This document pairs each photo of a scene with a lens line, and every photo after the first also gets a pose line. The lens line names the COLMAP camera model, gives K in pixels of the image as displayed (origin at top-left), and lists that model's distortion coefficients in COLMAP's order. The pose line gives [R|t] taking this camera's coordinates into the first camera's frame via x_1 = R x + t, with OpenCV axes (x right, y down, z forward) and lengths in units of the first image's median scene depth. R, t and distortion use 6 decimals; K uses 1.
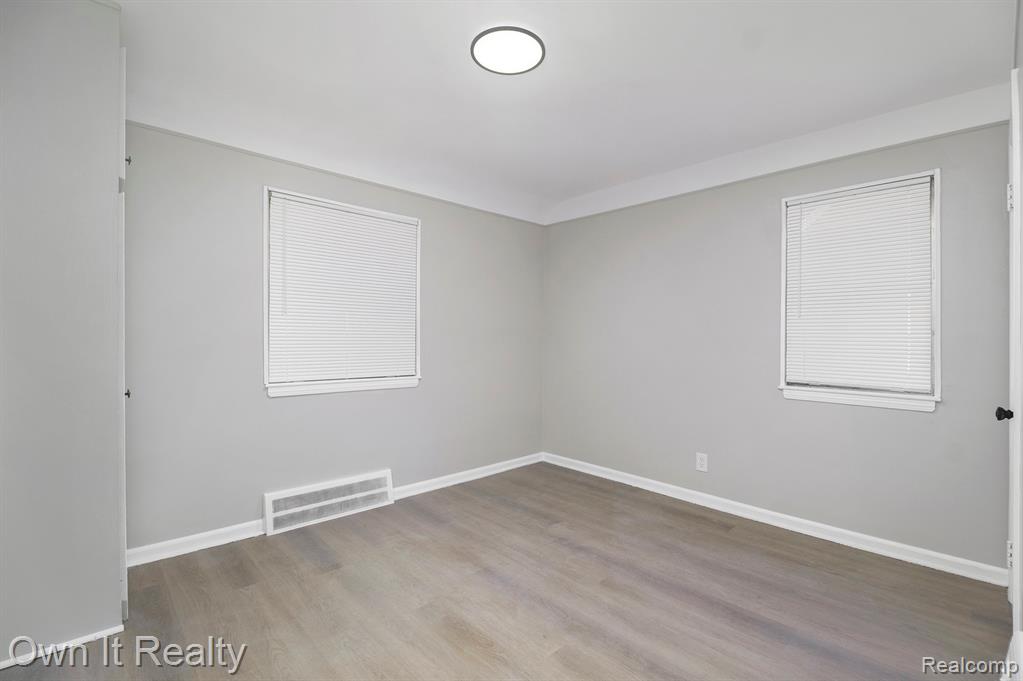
lens RADIAL K [[469.1, 0, 511.5], [0, 469.1, 340.5], [0, 0, 1]] dist [-0.001216, -0.000467]
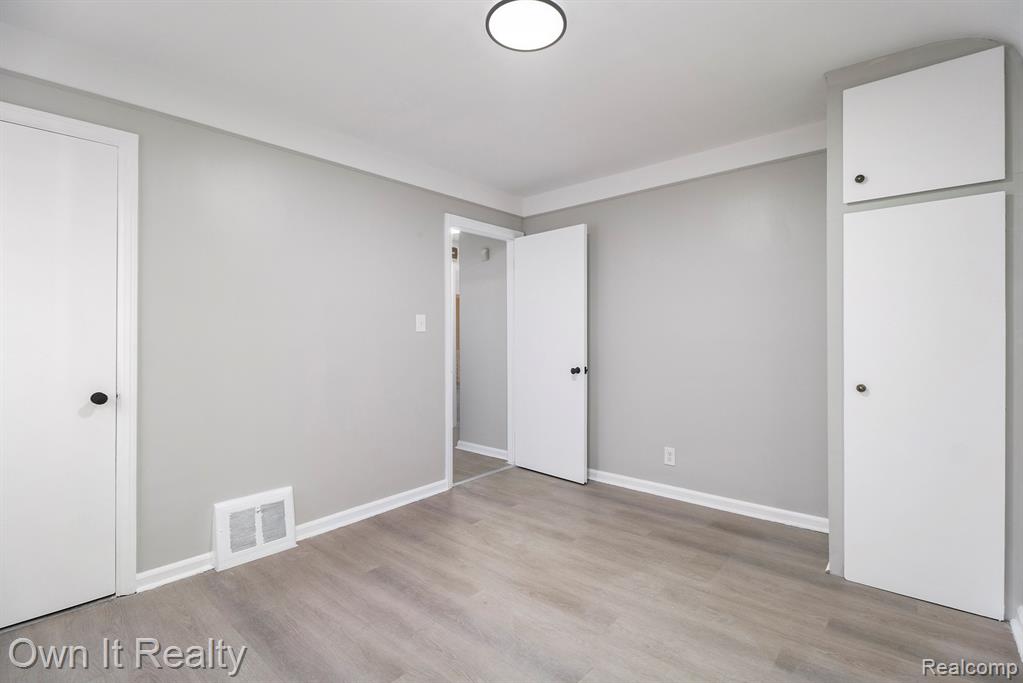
lens RADIAL K [[469.1, 0, 511.5], [0, 469.1, 341.5], [0, 0, 1]] dist [-0.001216, -0.000467]
pose [[-0.995332, -0.002899, -0.096467, 0.107775], [-0.003468, 0.999978, 0.005730, 0.005482], [0.096449, 0.006038, -0.995320, 1.931153]]
